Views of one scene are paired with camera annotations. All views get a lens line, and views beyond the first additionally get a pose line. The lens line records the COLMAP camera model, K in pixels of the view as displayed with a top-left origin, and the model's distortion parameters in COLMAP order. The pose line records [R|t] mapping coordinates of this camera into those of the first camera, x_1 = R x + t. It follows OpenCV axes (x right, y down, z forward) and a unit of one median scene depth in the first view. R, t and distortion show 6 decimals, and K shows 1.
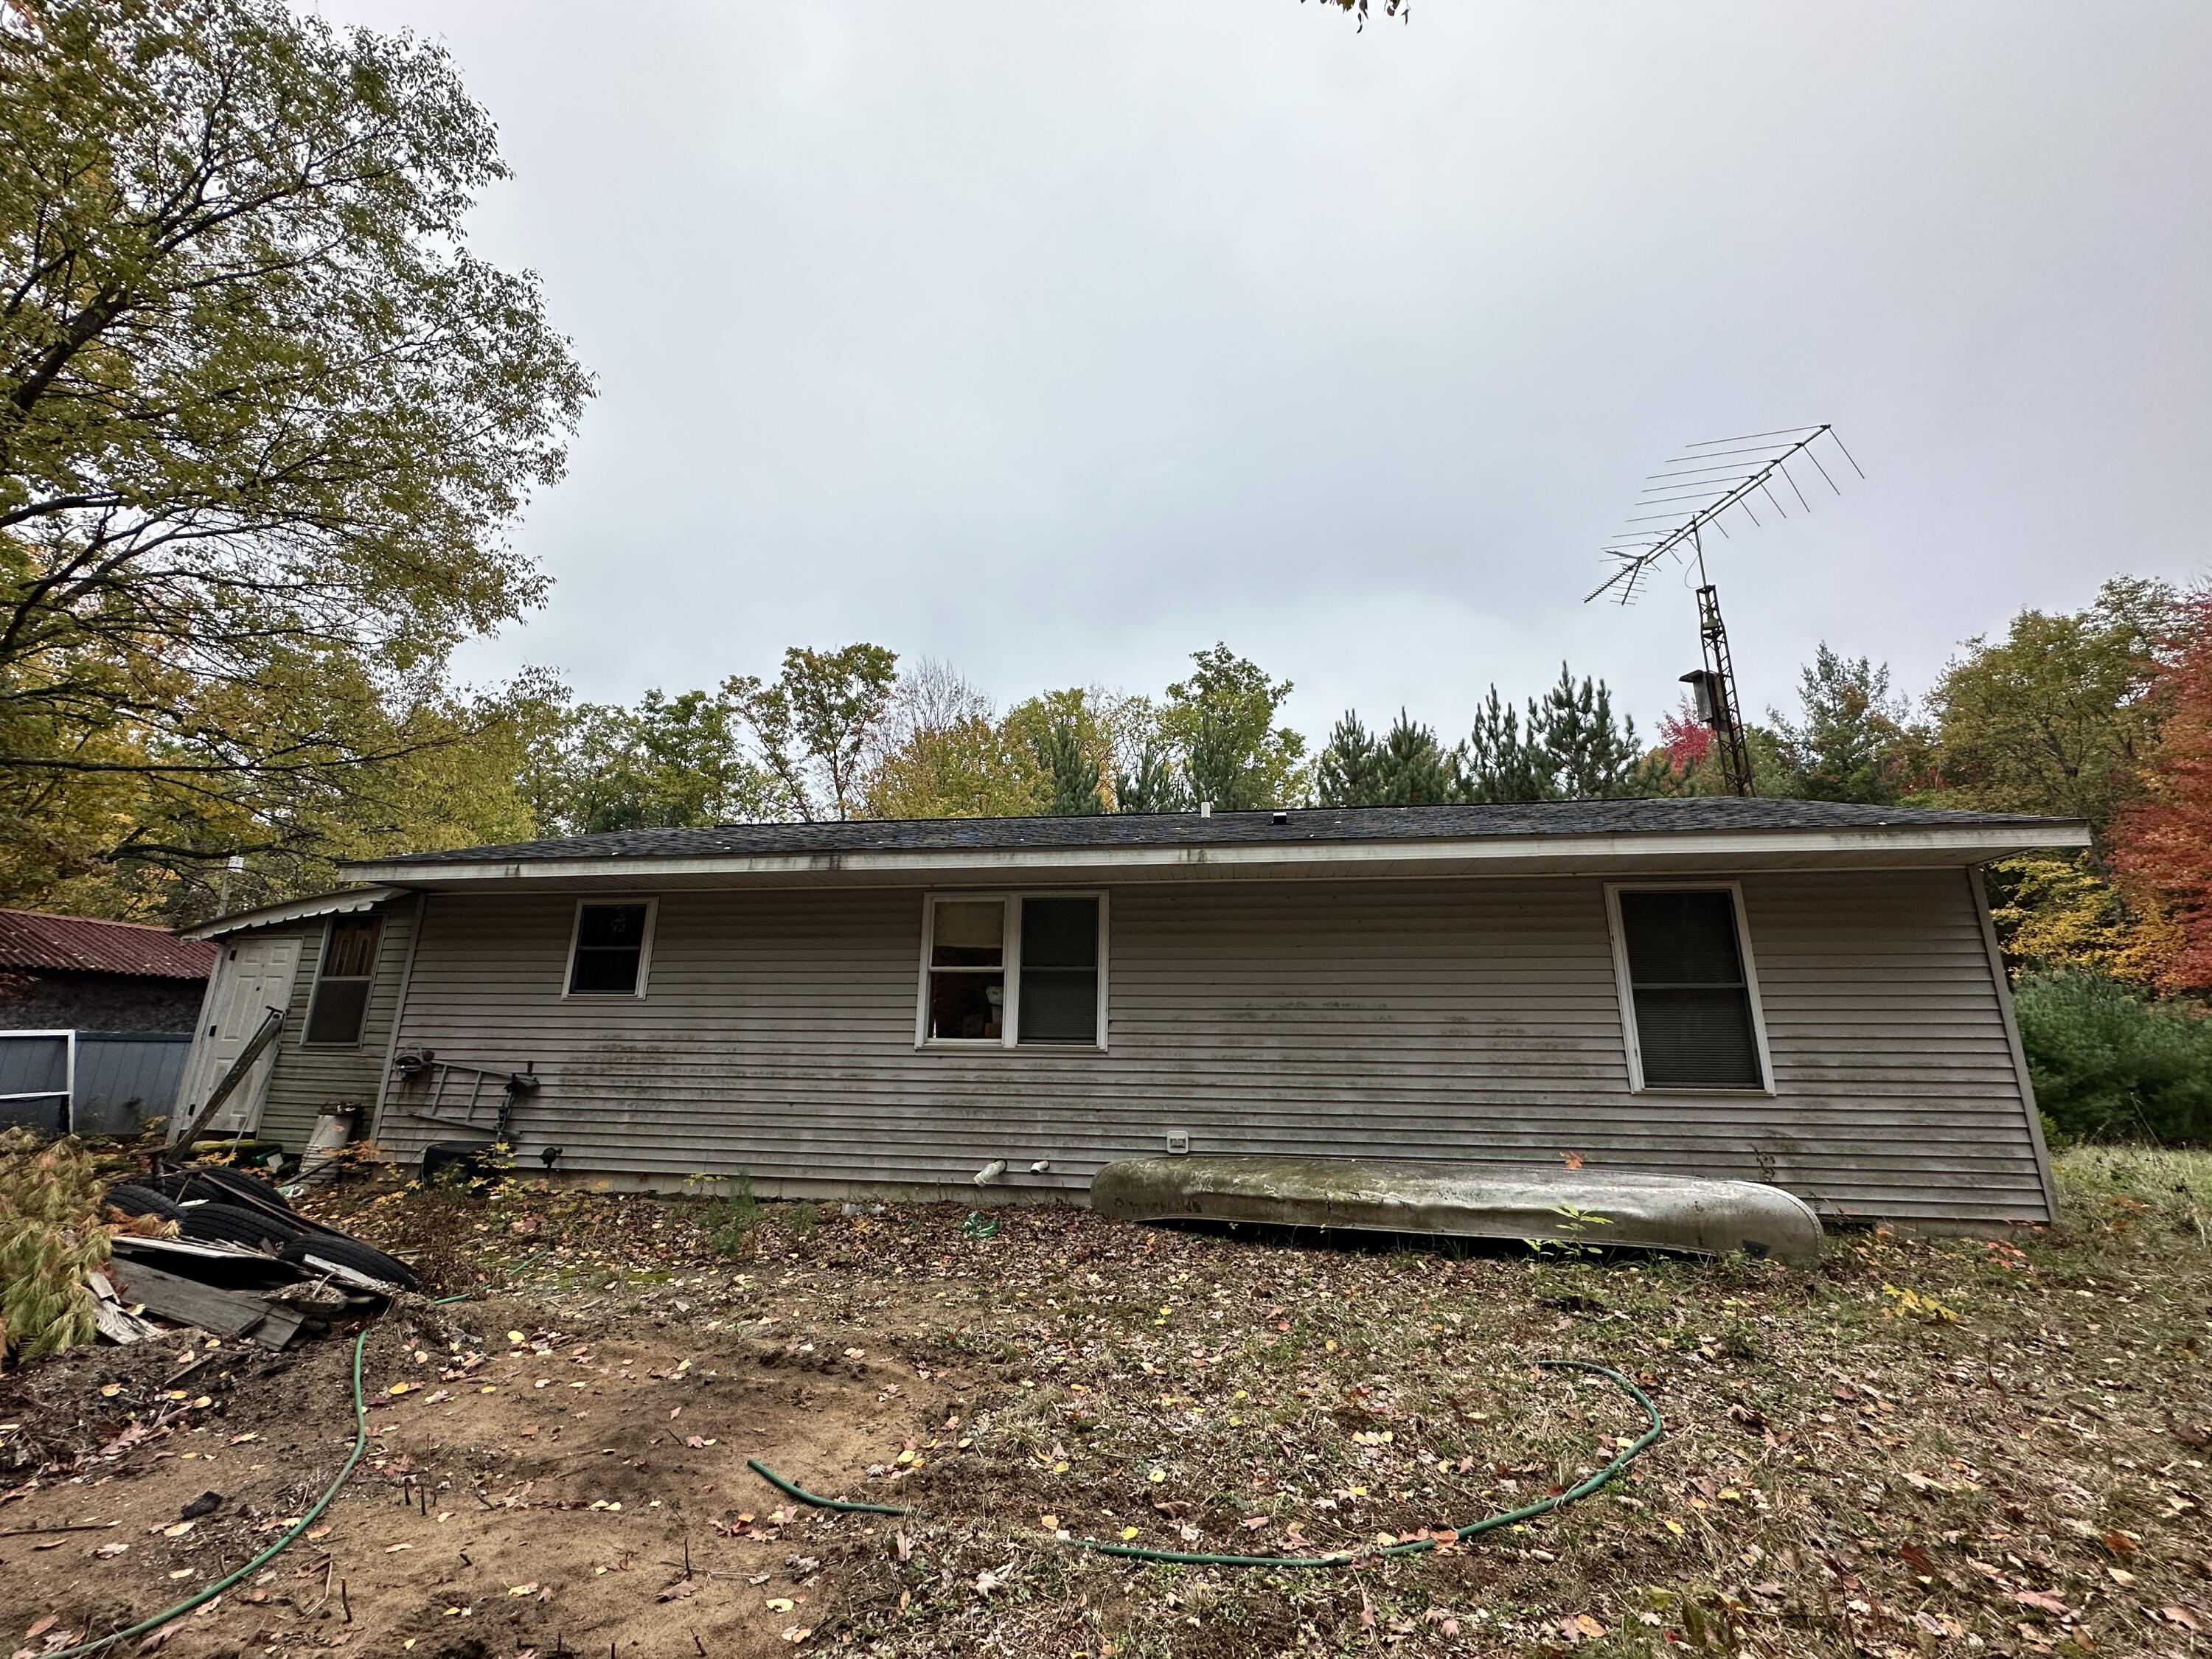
lens RADIAL K [[882.0, 0, 1106.0], [0, 882.0, 829.5], [0, 0, 1]] dist [-0.002546, -0.000129]
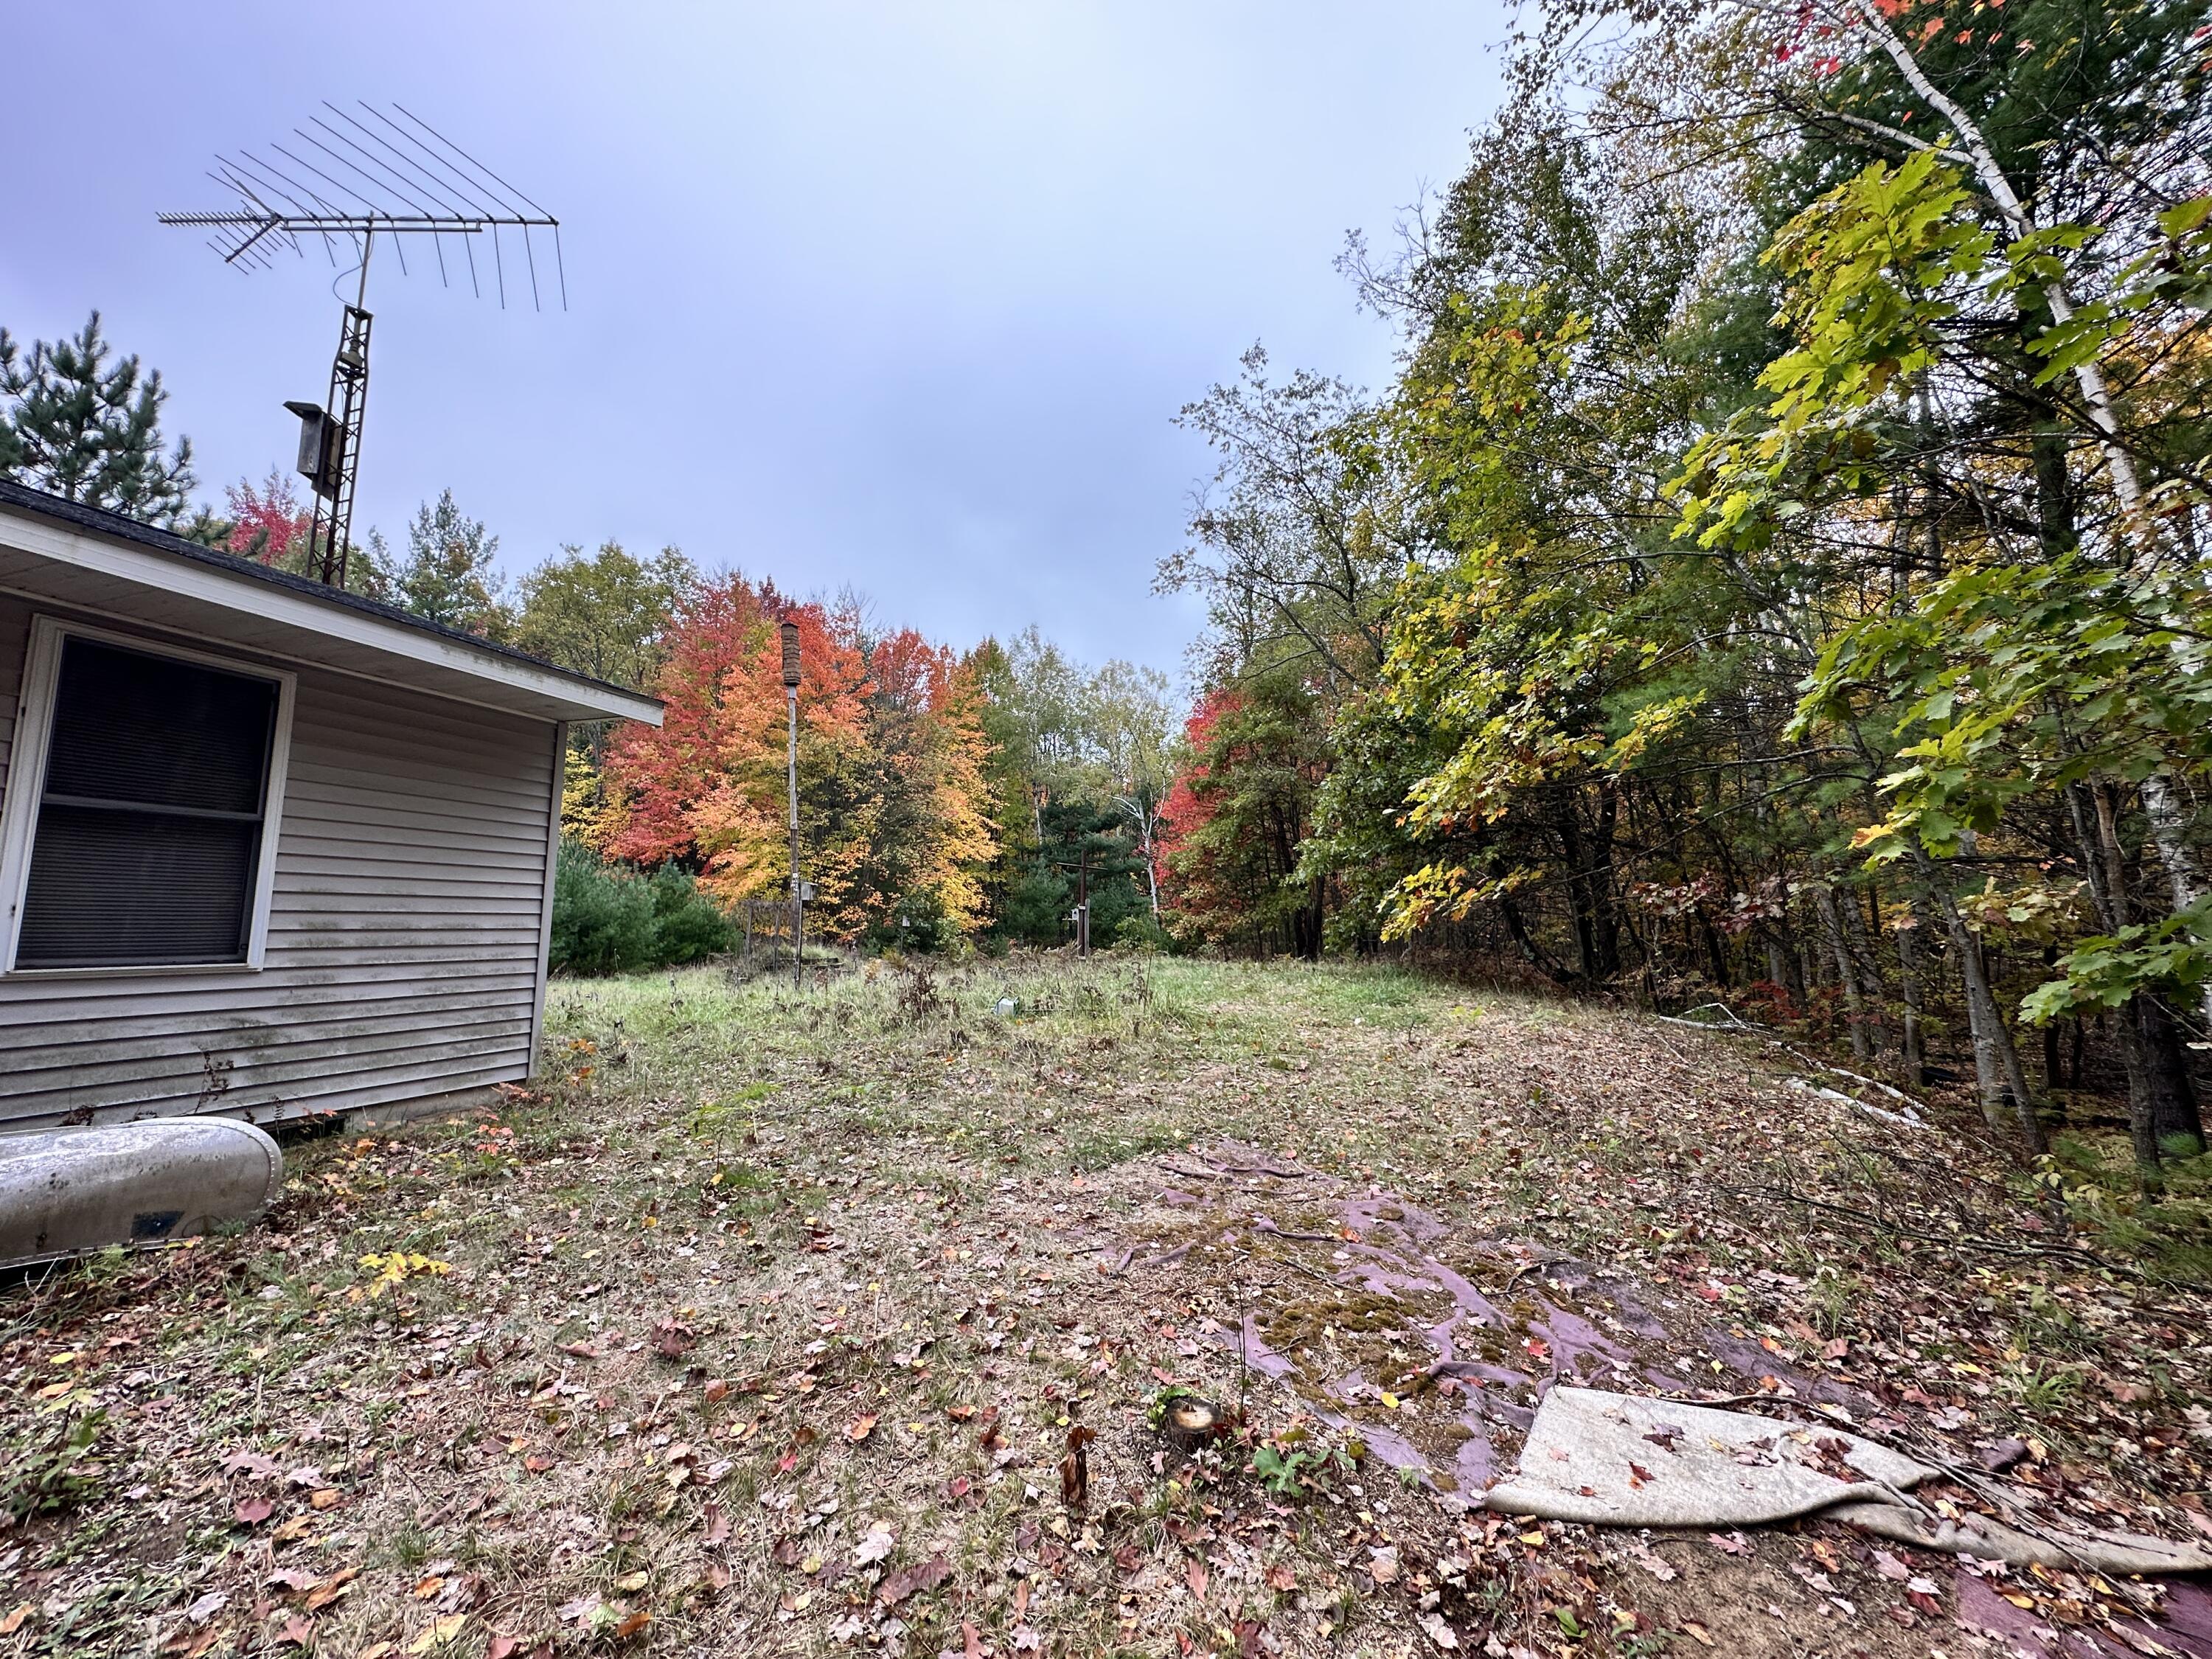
lens RADIAL K [[882.0, 0, 1106.0], [0, 882.0, 829.5], [0, 0, 1]] dist [-0.002546, -0.000129]
pose [[0.171659, 0.096859, 0.980383, 0.063709], [-0.263817, 0.963328, -0.048981, 0.017426], [-0.949175, -0.250234, 0.190917, 0.092166]]
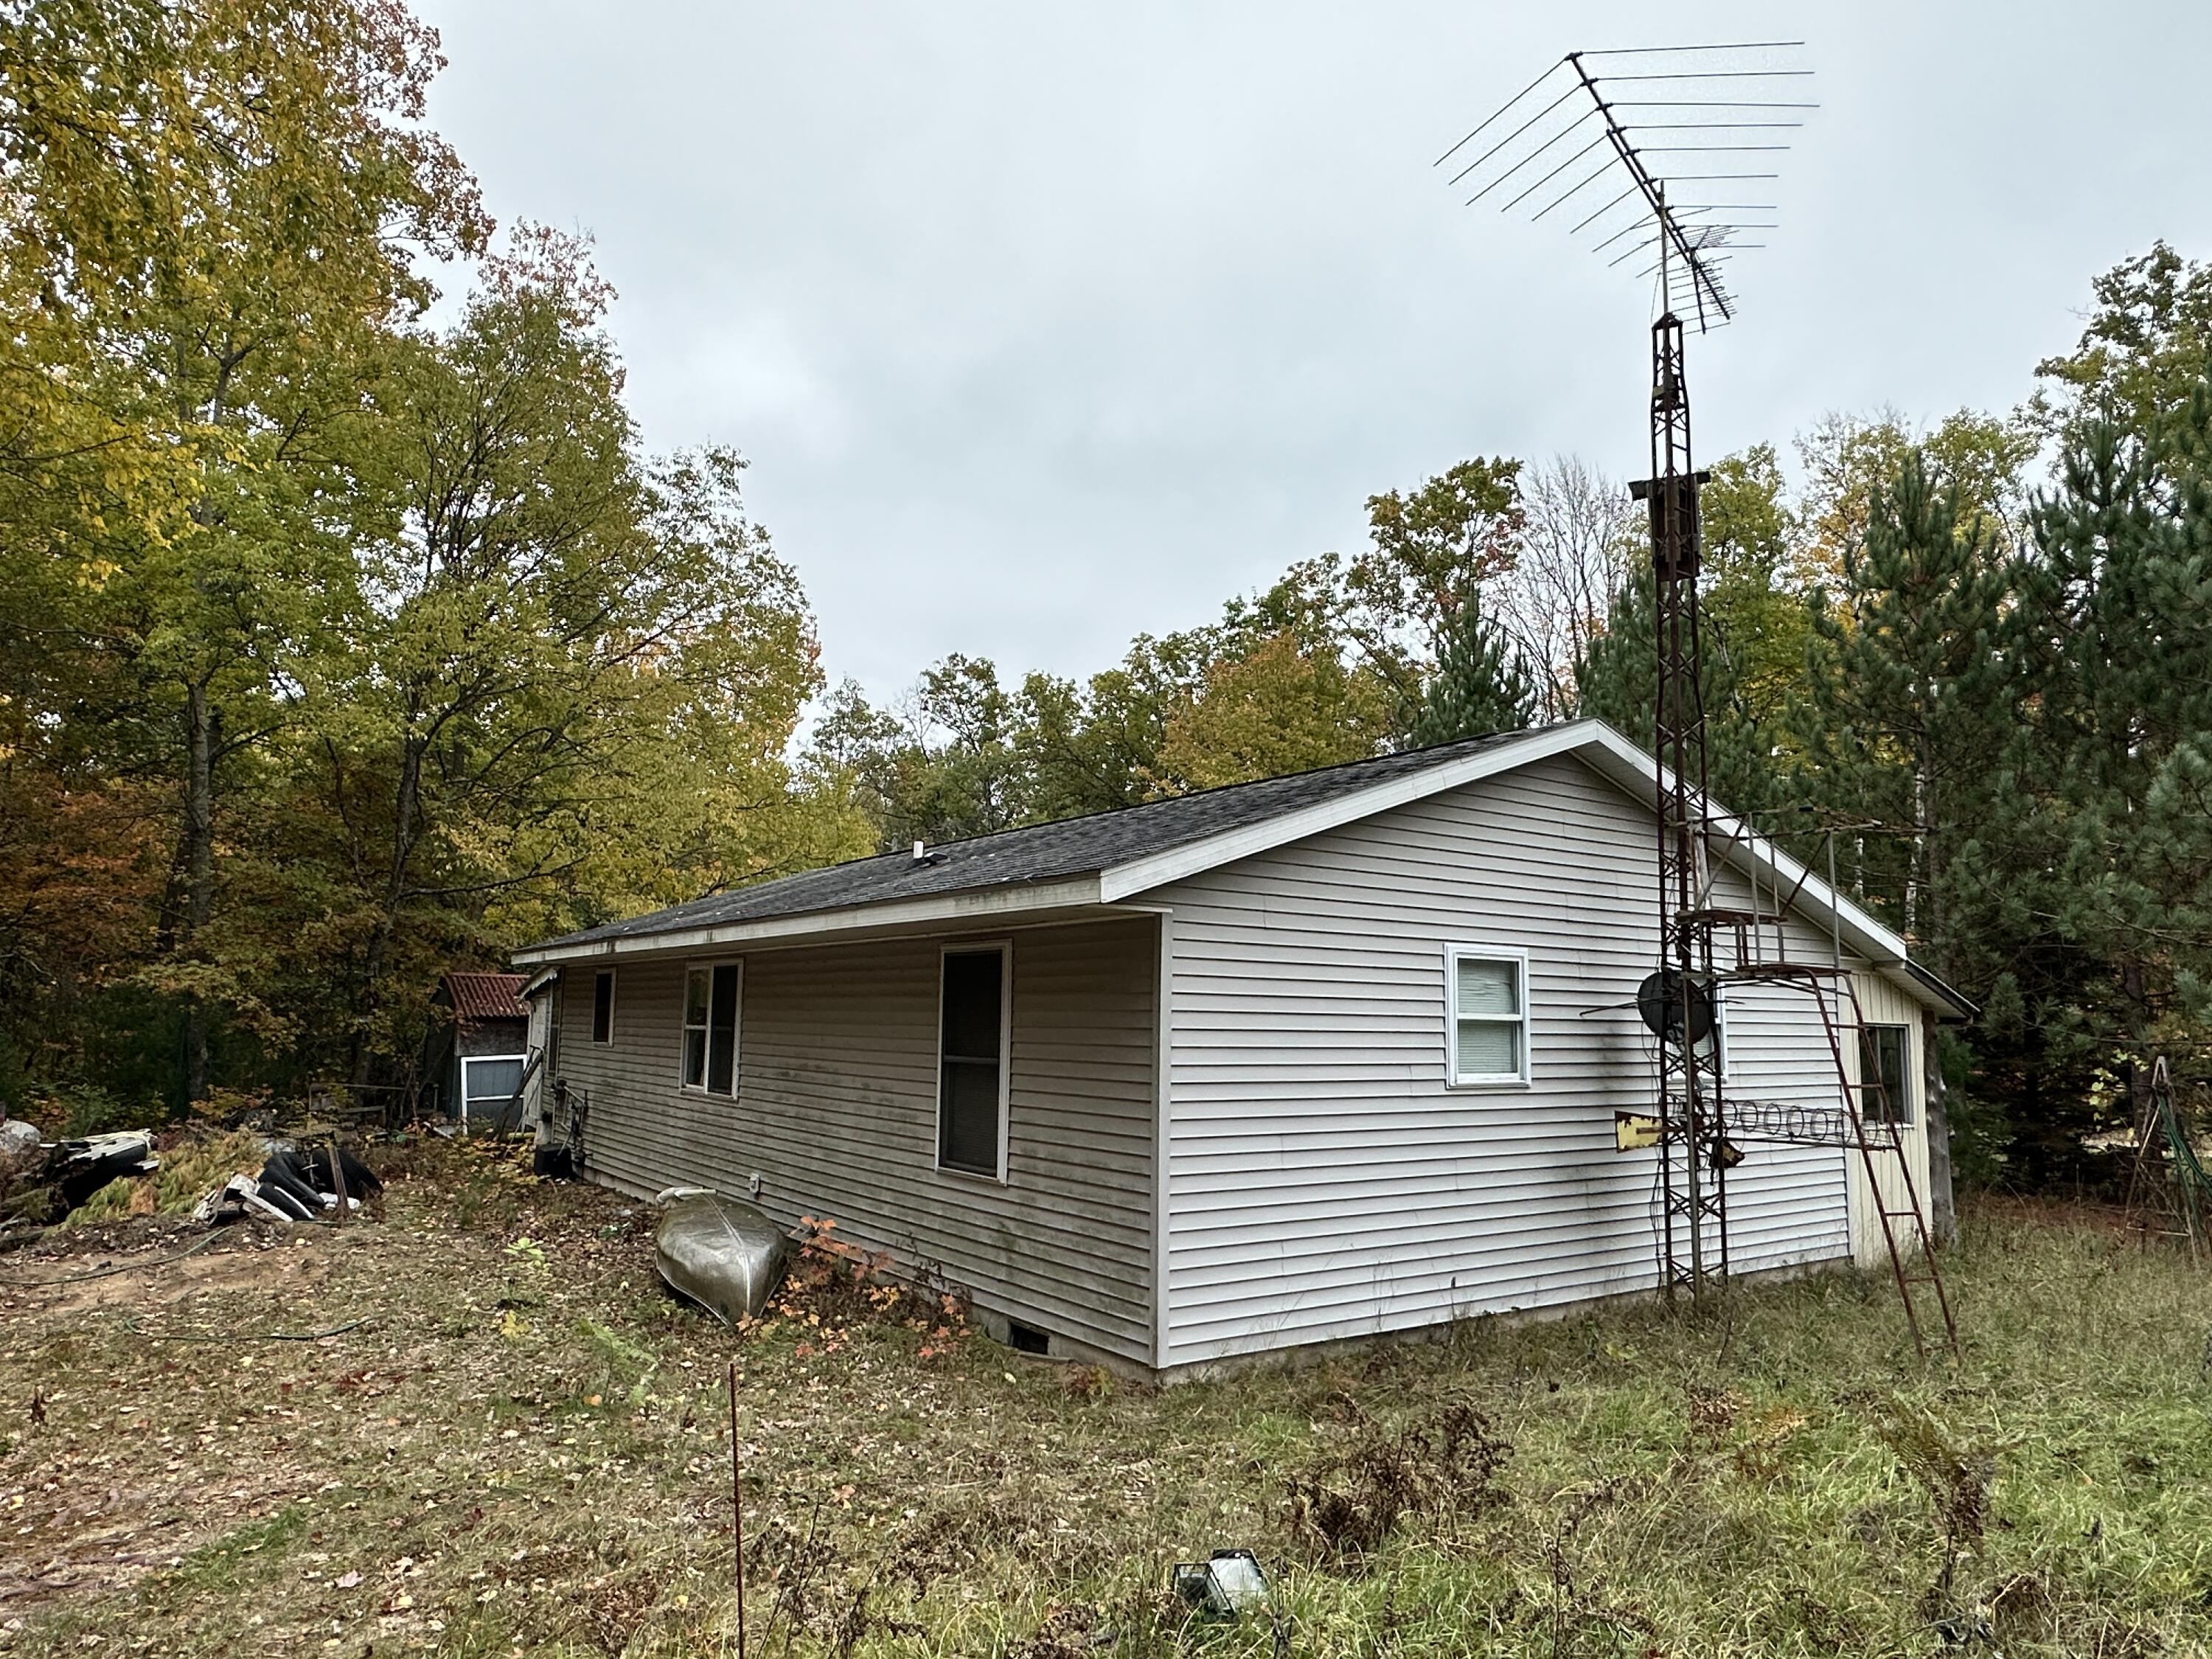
lens RADIAL K [[1356.4, 0, 1106.0], [0, 1356.4, 829.5], [0, 0, 1]] dist [-0.004661, -0.000567]
pose [[0.692389, -0.103423, -0.714073, 0.722405], [0.178227, 0.983521, 0.030366, -0.029302], [0.699166, -0.148292, 0.699412, 0.065259]]
